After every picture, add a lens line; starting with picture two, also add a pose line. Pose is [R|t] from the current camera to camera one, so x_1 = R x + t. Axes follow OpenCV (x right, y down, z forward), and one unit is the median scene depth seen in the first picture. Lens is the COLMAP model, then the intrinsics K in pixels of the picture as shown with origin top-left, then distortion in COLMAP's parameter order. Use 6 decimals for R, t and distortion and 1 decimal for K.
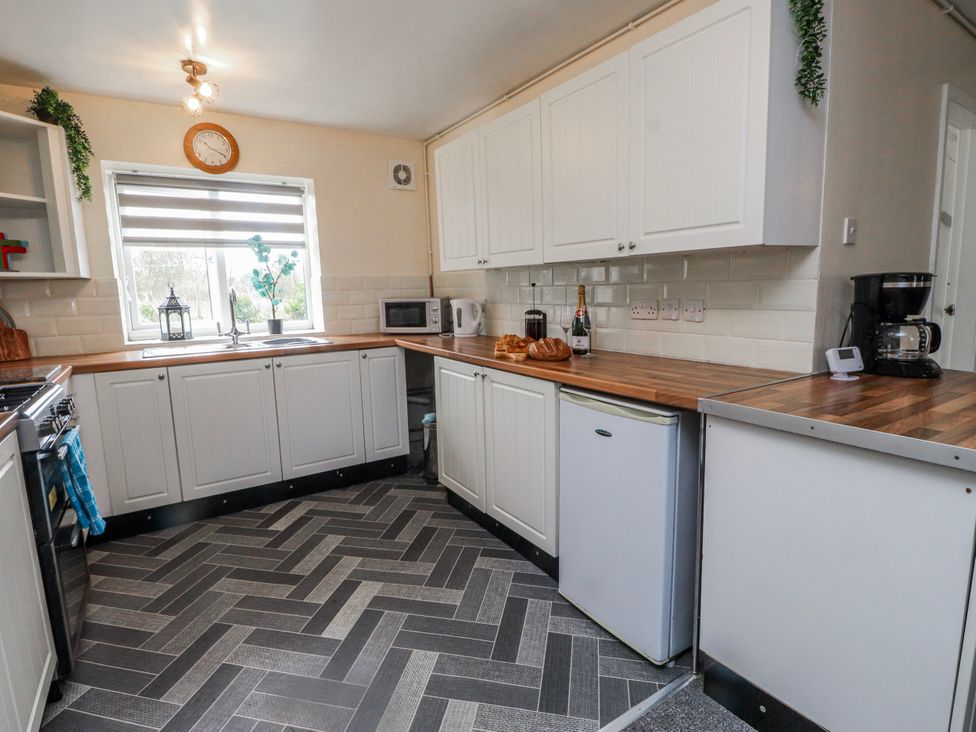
lens RADIAL K [[509.6, 0, 481.7], [0, 509.6, 362.4], [0, 0, 1]] dist [0.002041, -0.014540]
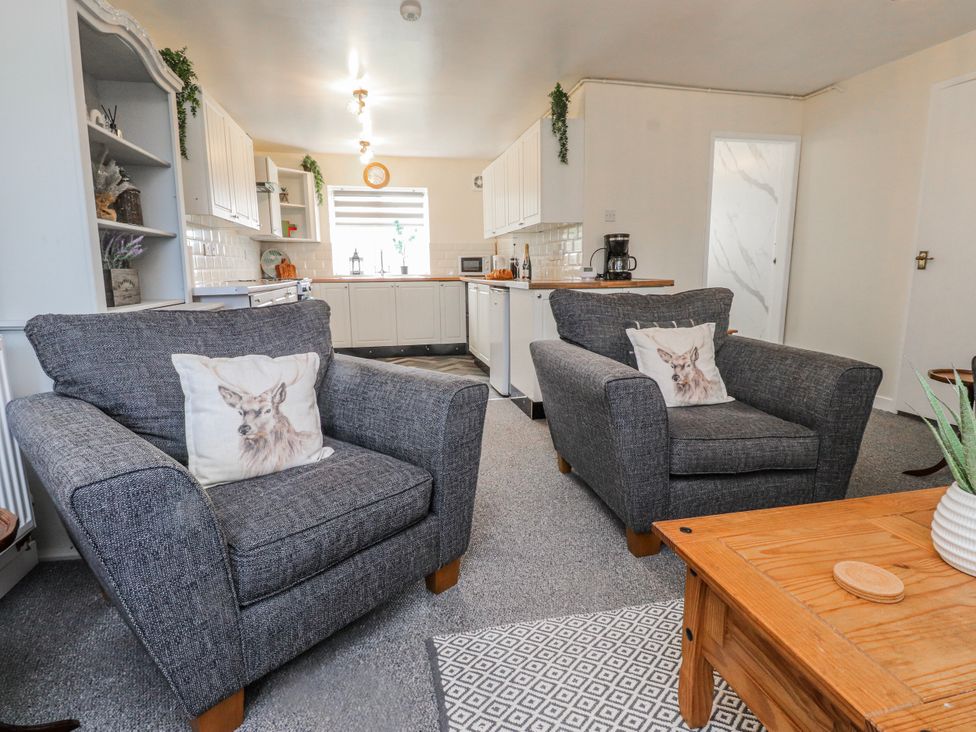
lens RADIAL K [[509.6, 0, 482.3], [0, 509.6, 359.4], [0, 0, 1]] dist [0.002041, -0.014540]
pose [[0.938327, 0.074965, -0.337523, 0.681441], [-0.063208, 0.996953, 0.045705, 0.201785], [0.339921, -0.021552, 0.940207, -0.864286]]
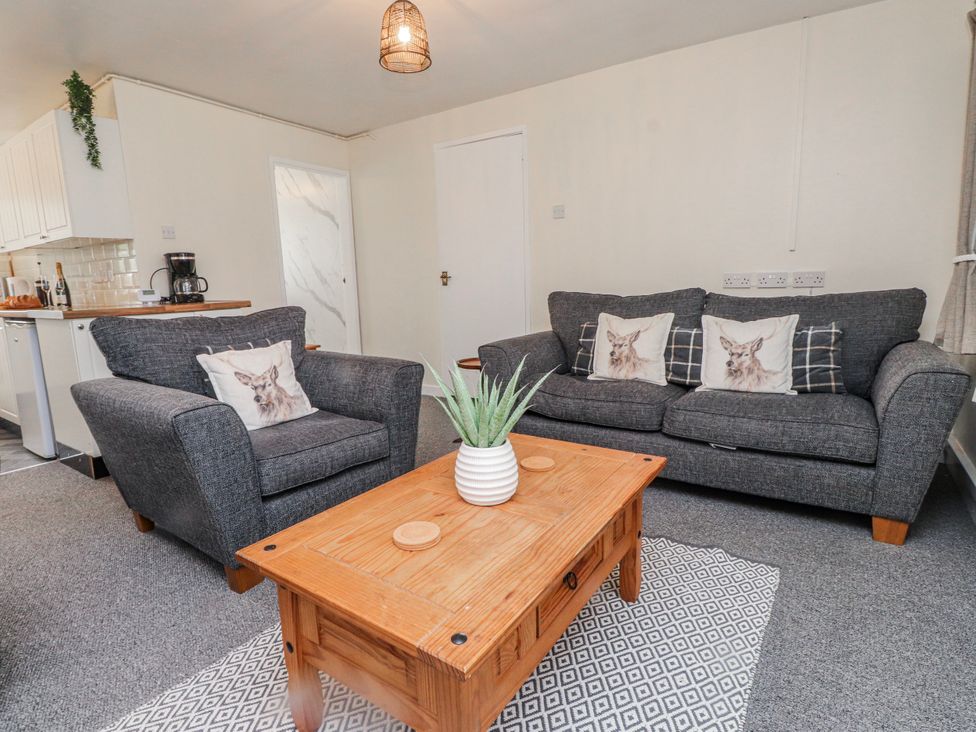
lens RADIAL K [[509.6, 0, 483.4], [0, 509.6, 361.2], [0, 0, 1]] dist [0.002041, -0.014540]
pose [[0.918638, -0.063141, 0.390022, 0.716185], [0.063833, 0.997898, 0.011200, 0.203172], [-0.389909, 0.014607, 0.920737, -0.875210]]
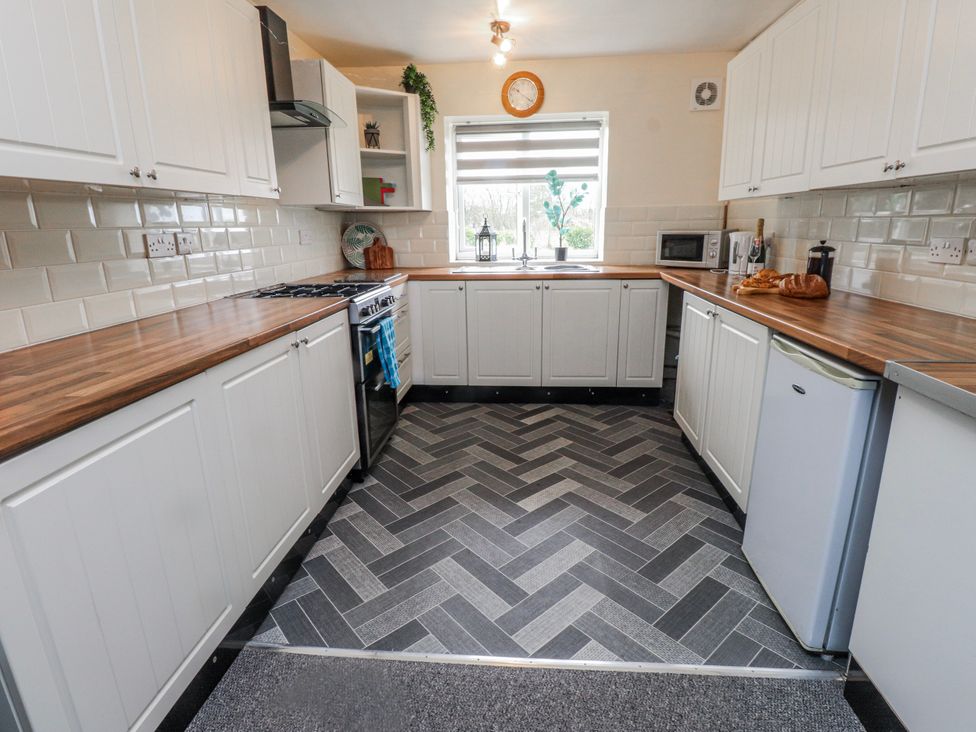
lens RADIAL K [[509.6, 0, 484.6], [0, 509.6, 360.4], [0, 0, 1]] dist [0.002041, -0.014540]
pose [[0.791961, 0.166235, -0.587506, 0.218637], [-0.091292, 0.983646, 0.155261, 0.001835], [0.603708, -0.069326, 0.794185, -0.015065]]
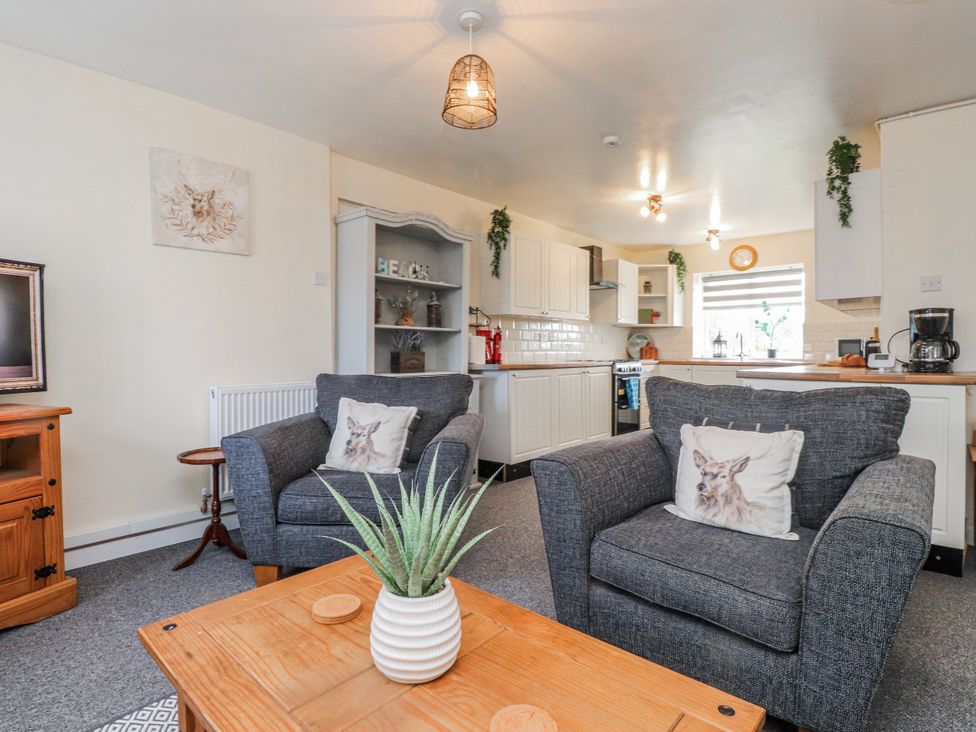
lens RADIAL K [[509.6, 0, 484.3], [0, 509.6, 361.2], [0, 0, 1]] dist [0.002041, -0.014540]
pose [[0.275975, 0.042338, -0.960232, 1.271924], [-0.147622, 0.989043, 0.001181, 0.123394], [0.949761, 0.141425, 0.279201, -0.481179]]
